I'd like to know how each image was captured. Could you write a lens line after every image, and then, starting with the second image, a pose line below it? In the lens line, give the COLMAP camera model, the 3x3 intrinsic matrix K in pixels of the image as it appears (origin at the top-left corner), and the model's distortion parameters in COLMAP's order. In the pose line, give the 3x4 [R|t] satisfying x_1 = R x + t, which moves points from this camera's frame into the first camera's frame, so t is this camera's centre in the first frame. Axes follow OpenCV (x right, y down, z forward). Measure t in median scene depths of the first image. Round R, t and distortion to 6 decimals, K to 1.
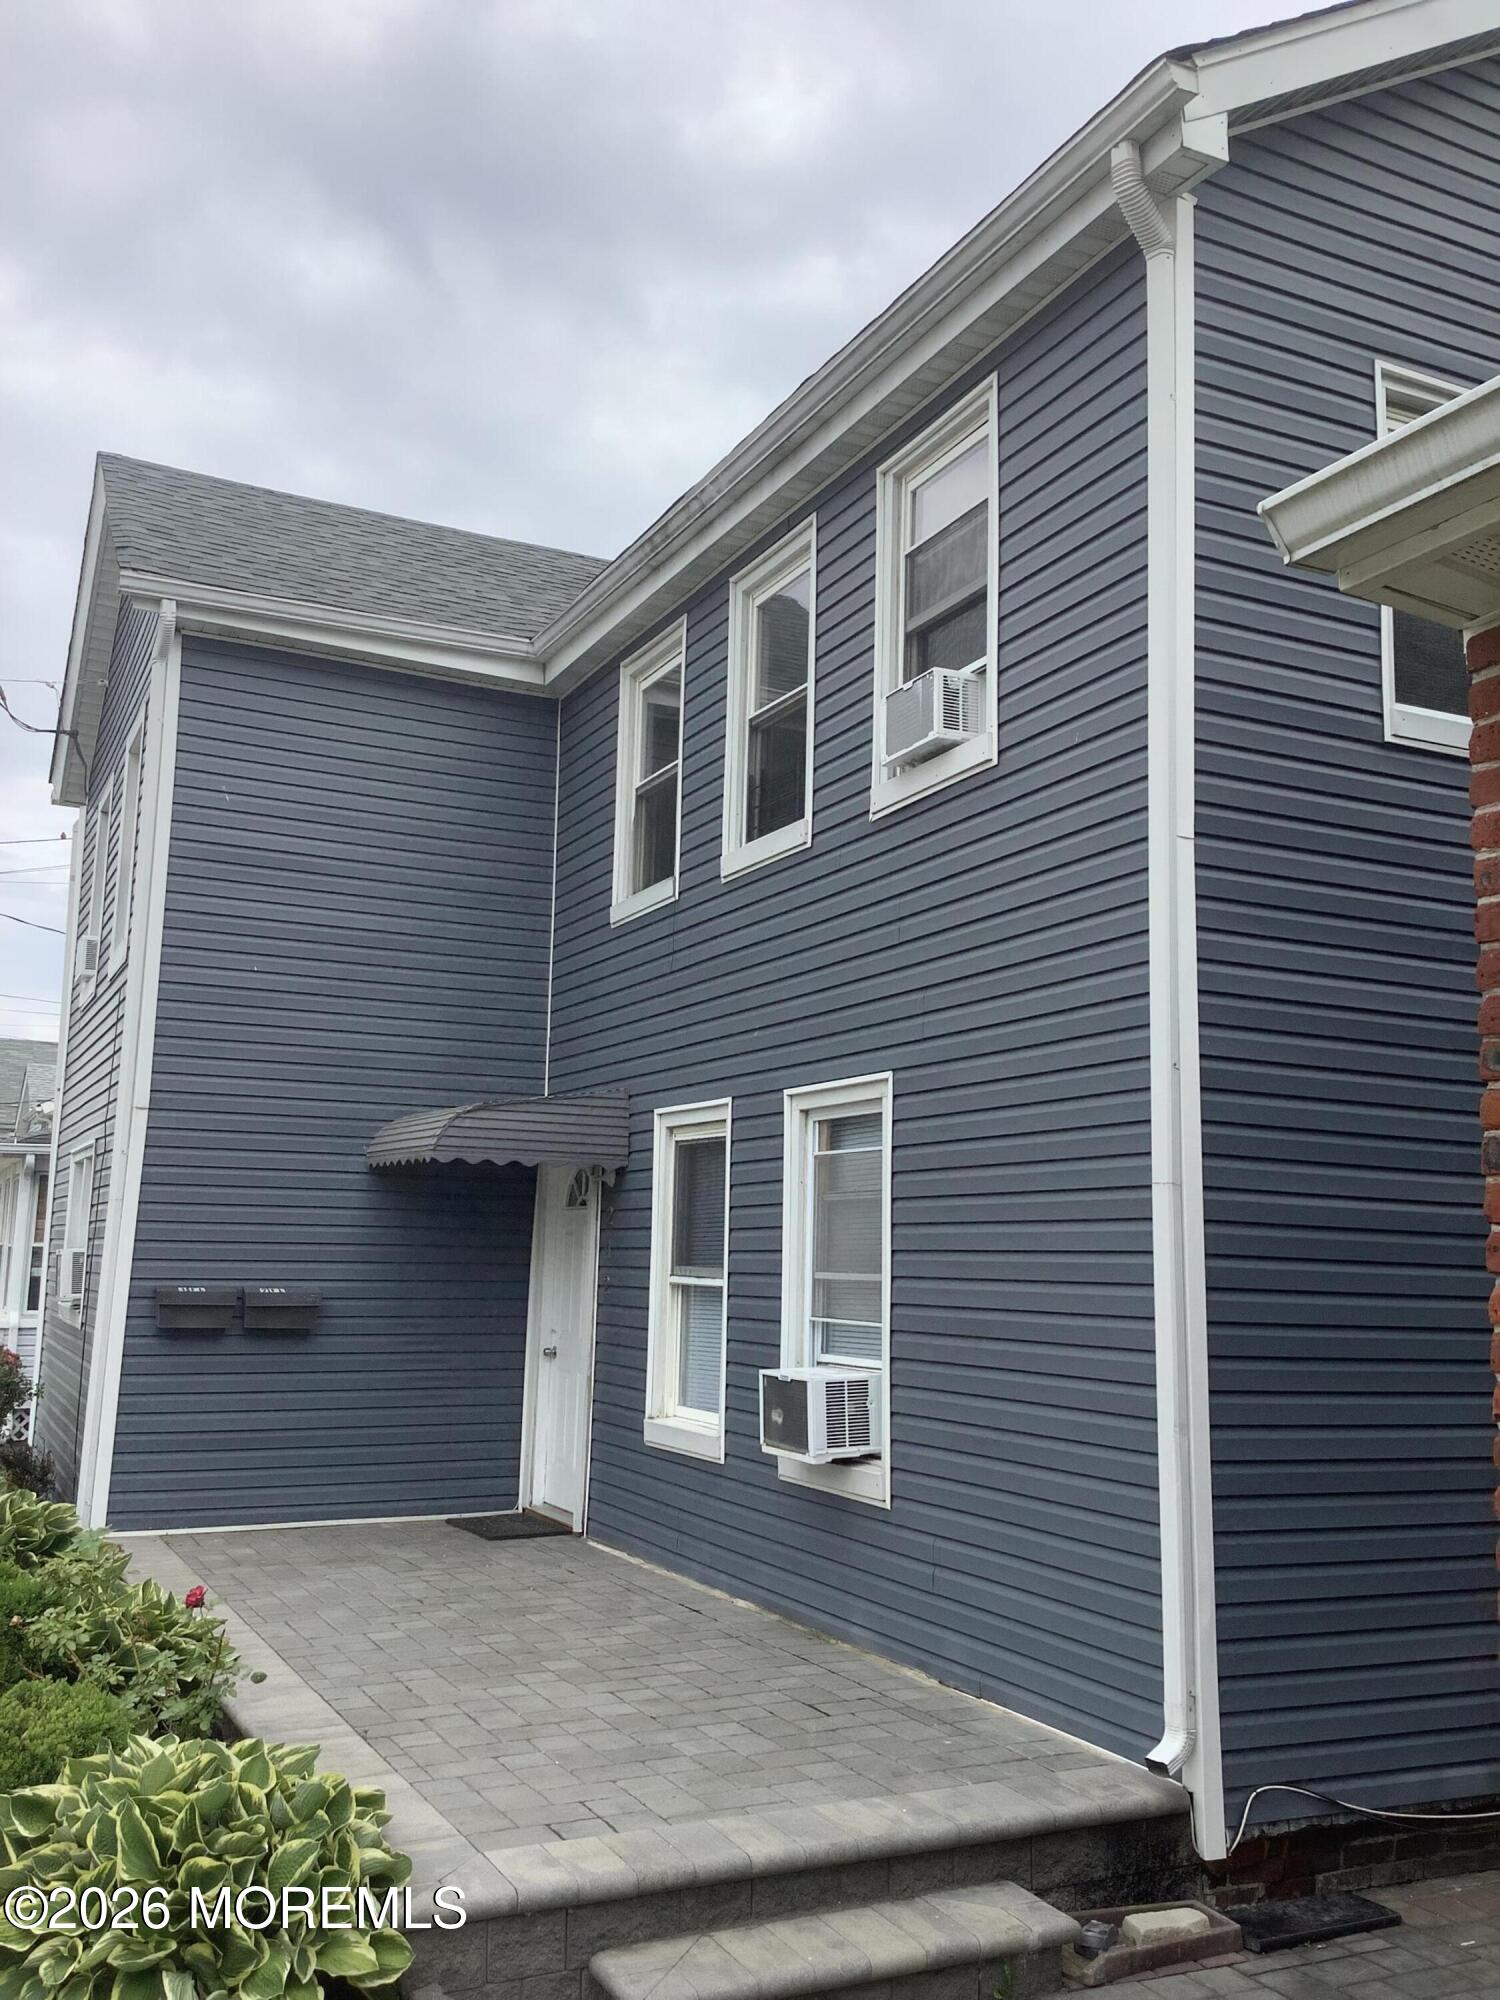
lens RADIAL K [[1806.2, 0, 736.4], [0, 1806.2, 996.8], [0, 0, 1]] dist [0.054694, -0.066720]
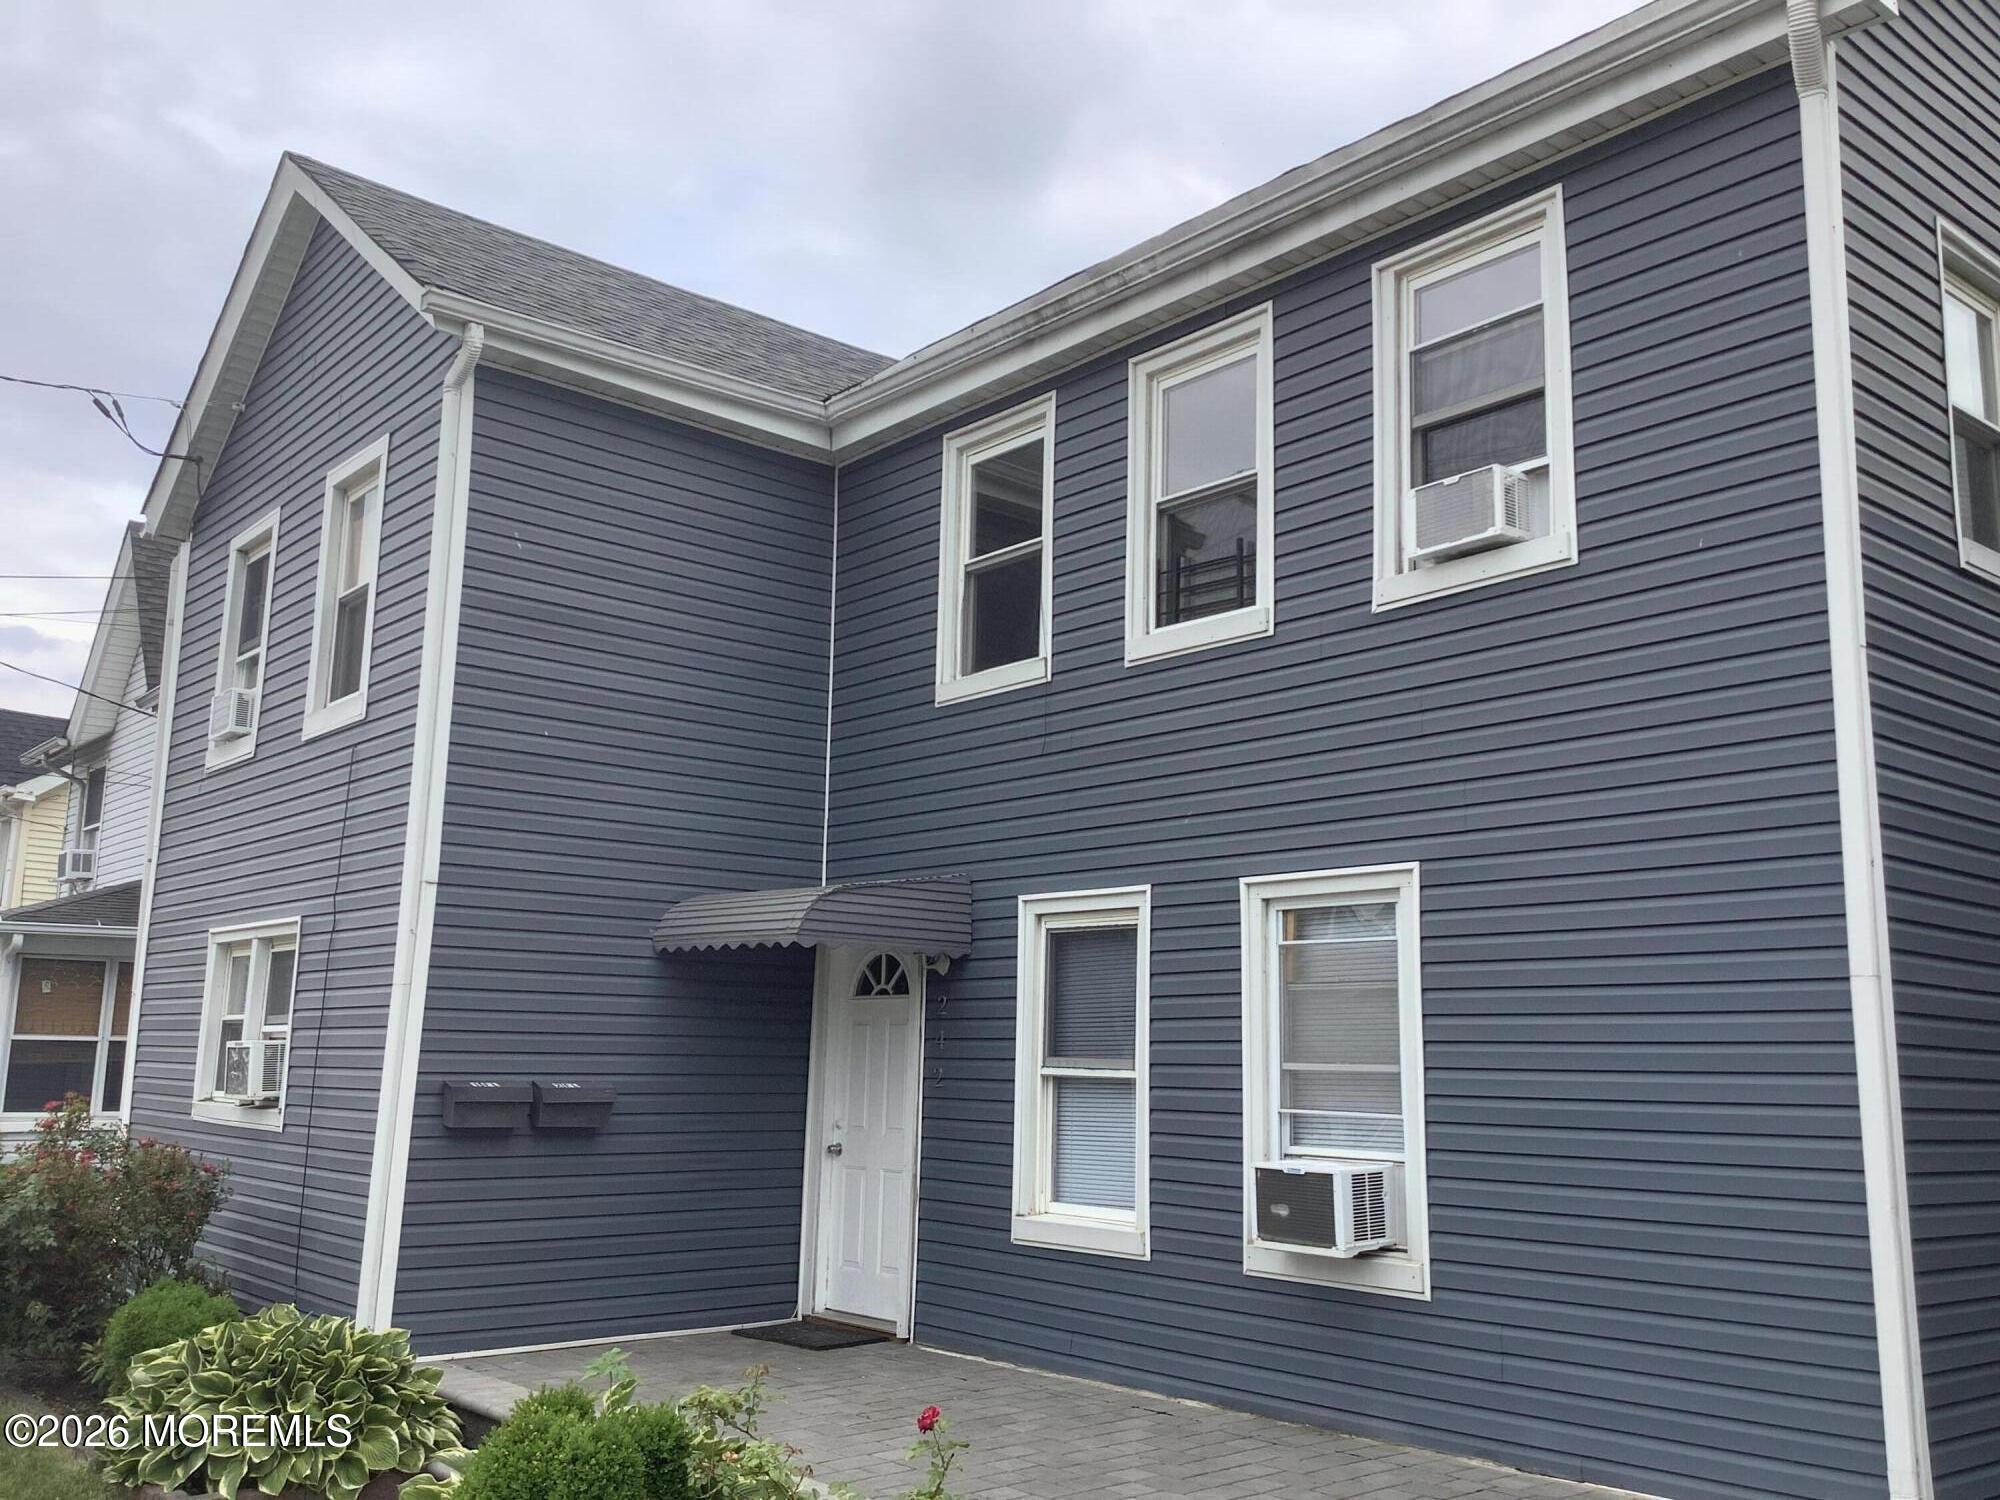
lens RADIAL K [[1806.2, 0, 990.9], [0, 1806.2, 758.0], [0, 0, 1]] dist [0.054694, -0.066720]
pose [[0.968475, 0.038999, 0.246041, -0.310992], [-0.034438, 0.999146, -0.022813, 0.011502], [-0.246720, 0.013621, 0.968991, 0.065282]]
